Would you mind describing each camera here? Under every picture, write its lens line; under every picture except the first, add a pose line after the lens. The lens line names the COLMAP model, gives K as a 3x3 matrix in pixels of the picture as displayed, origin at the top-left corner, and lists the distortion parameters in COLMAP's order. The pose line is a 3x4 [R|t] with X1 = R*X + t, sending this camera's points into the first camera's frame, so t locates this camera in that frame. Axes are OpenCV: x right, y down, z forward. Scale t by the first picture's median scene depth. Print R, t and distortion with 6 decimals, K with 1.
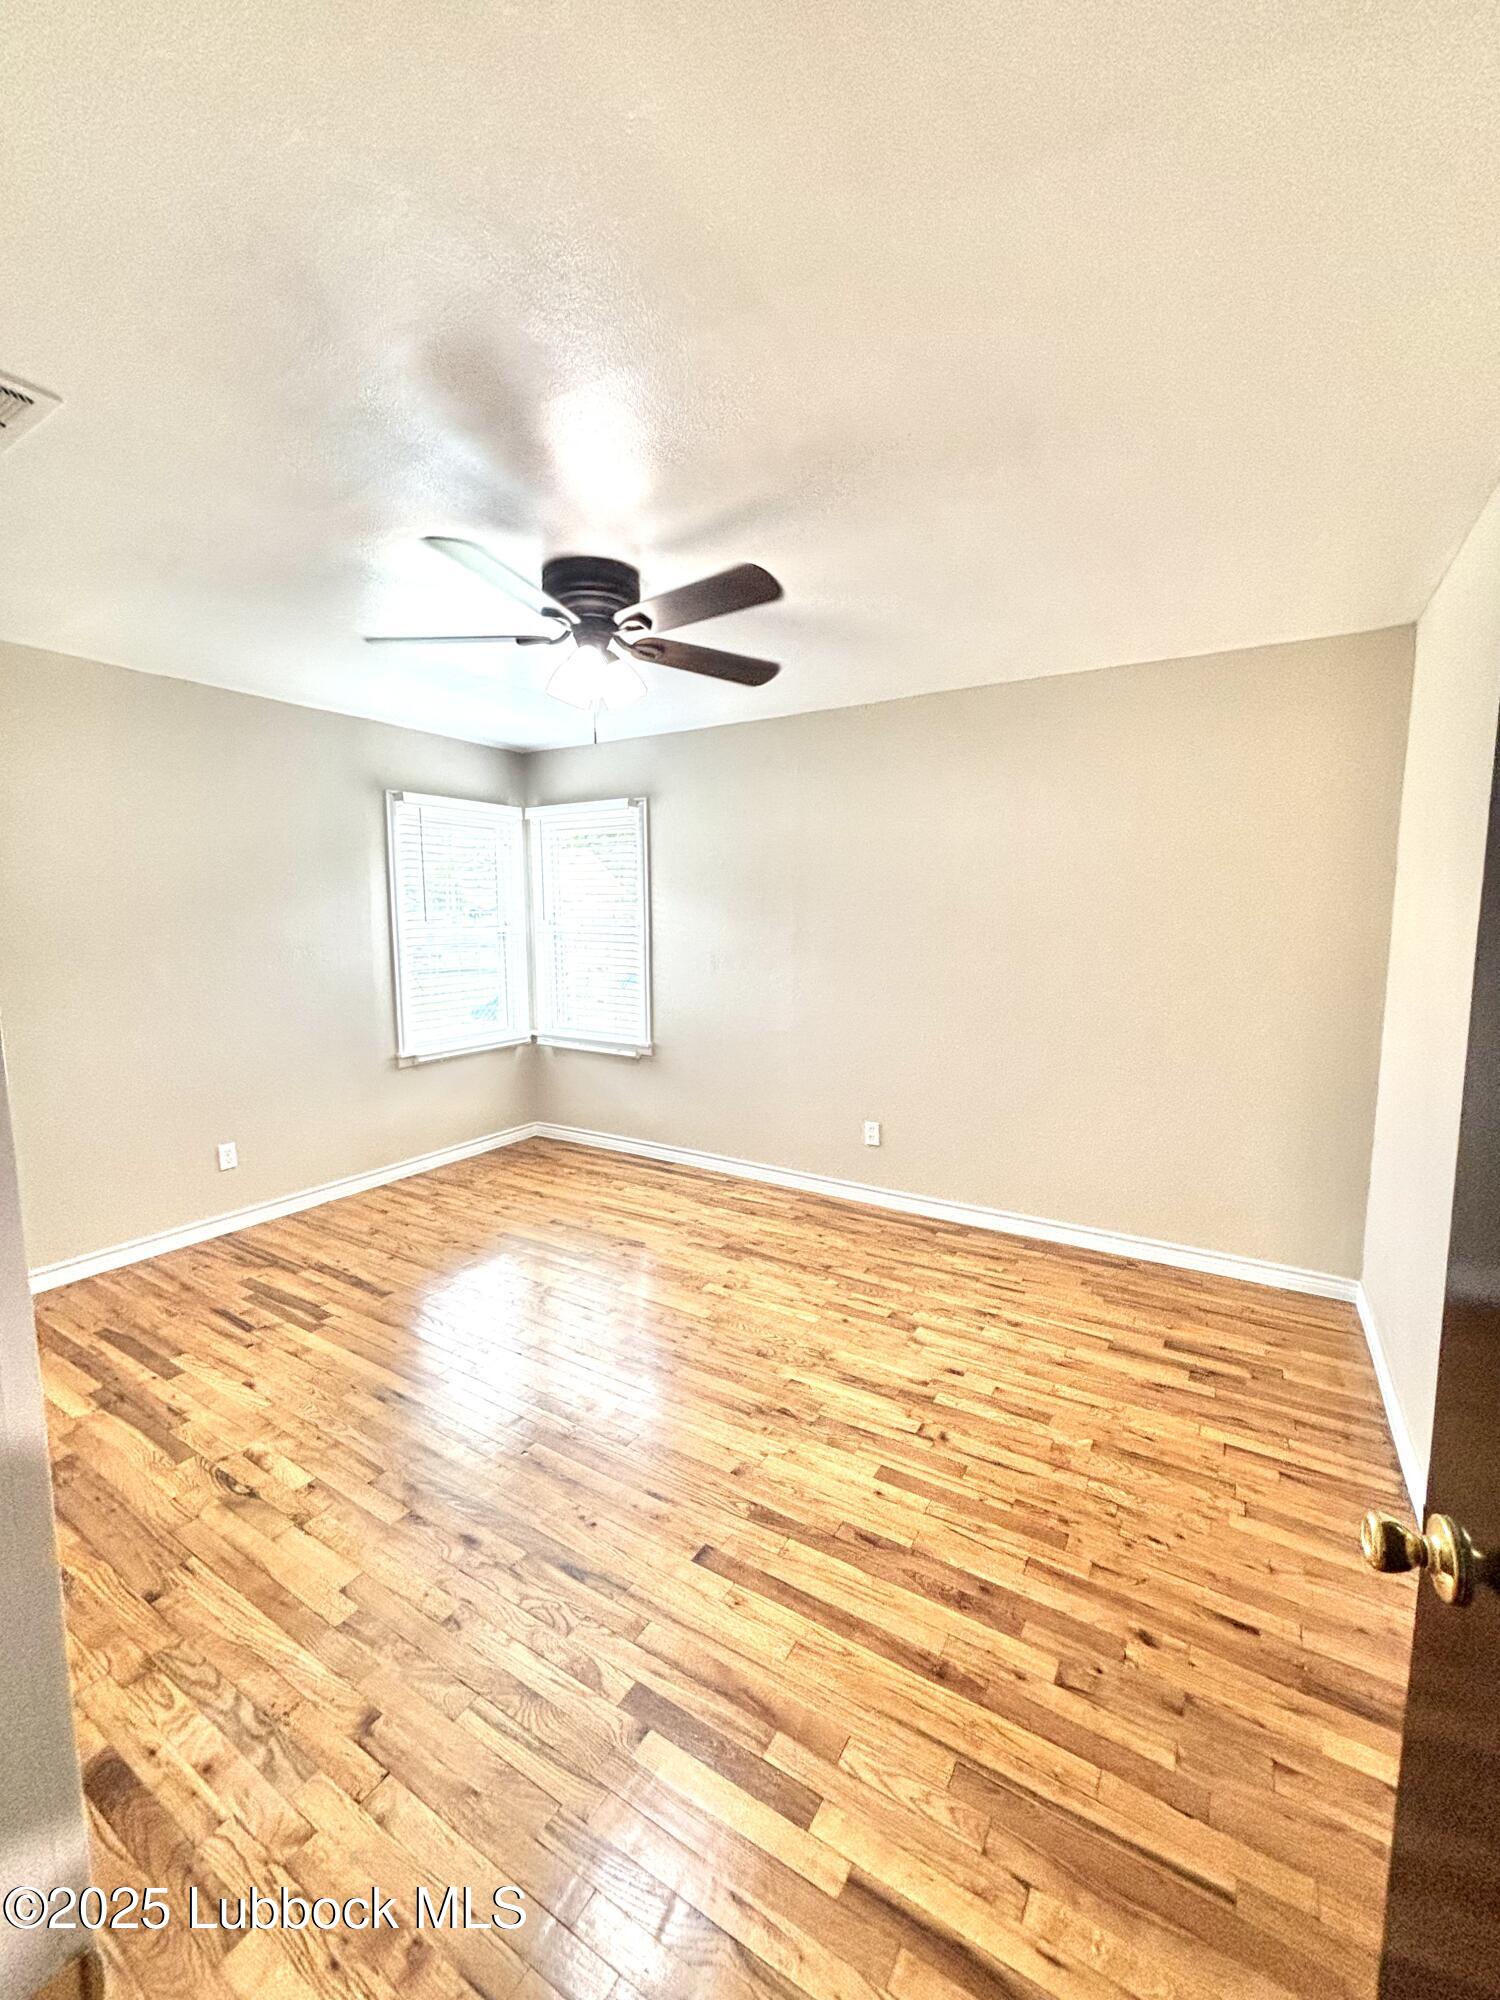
lens RADIAL K [[806.2, 0, 750.0], [0, 806.2, 1000.0], [0, 0, 1]] dist [-0.001856, -0.000380]
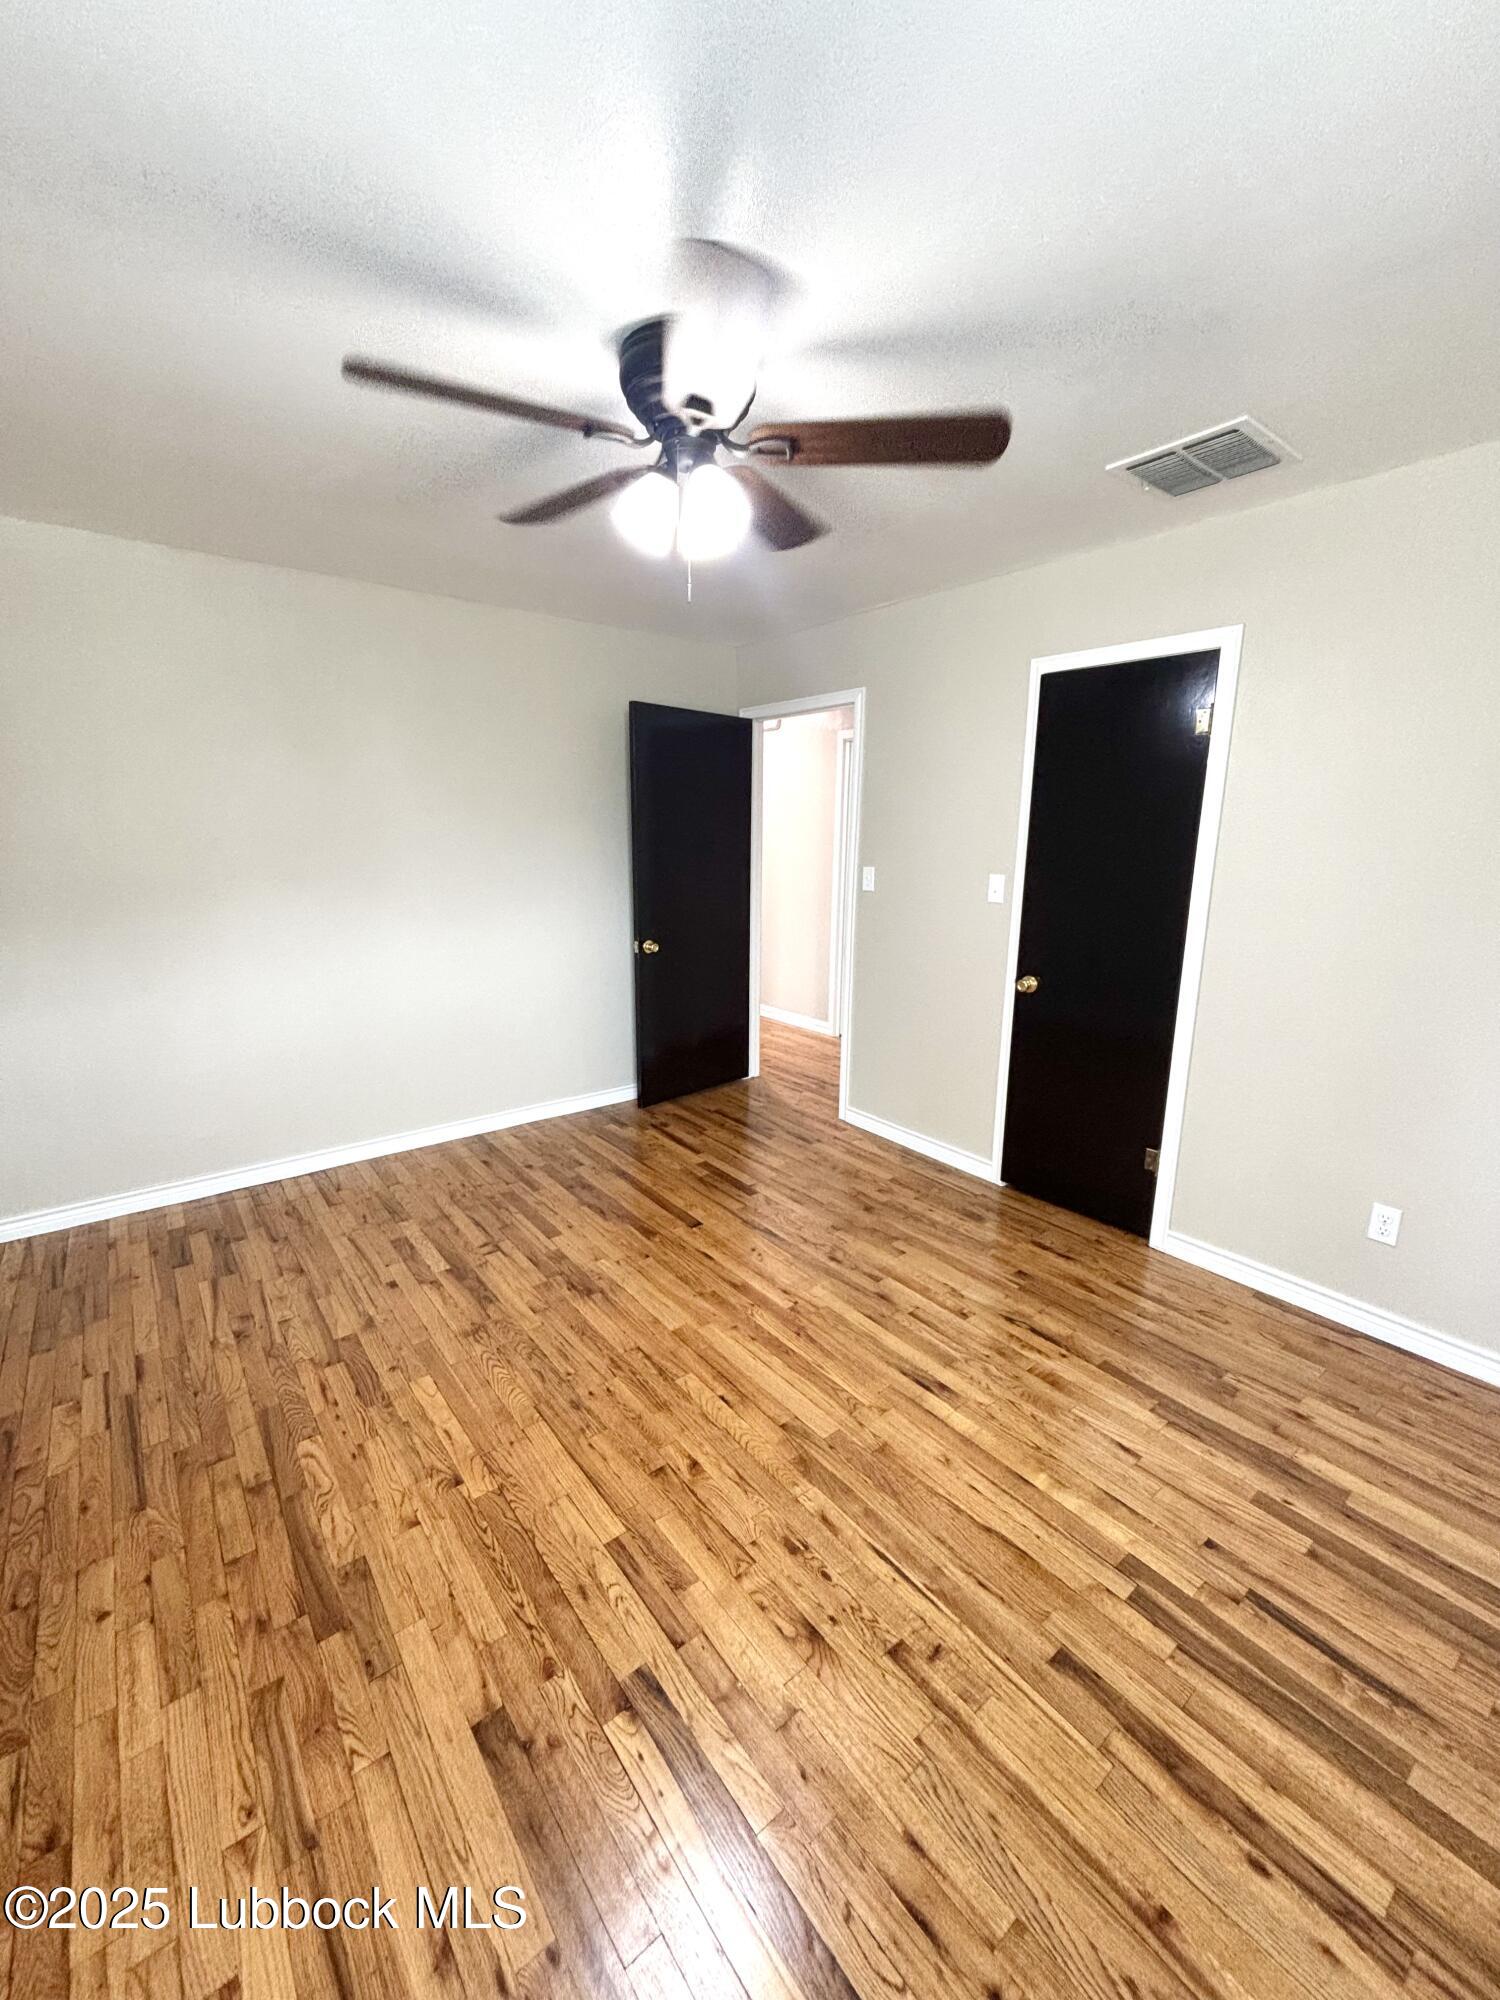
lens RADIAL K [[806.2, 0, 750.0], [0, 806.2, 1000.0], [0, 0, 1]] dist [-0.001856, -0.000380]
pose [[-0.939101, -0.078735, 0.334501, -0.487505], [0.029517, 0.951320, 0.306789, -0.187198], [-0.342372, 0.297980, -0.891061, 1.640614]]
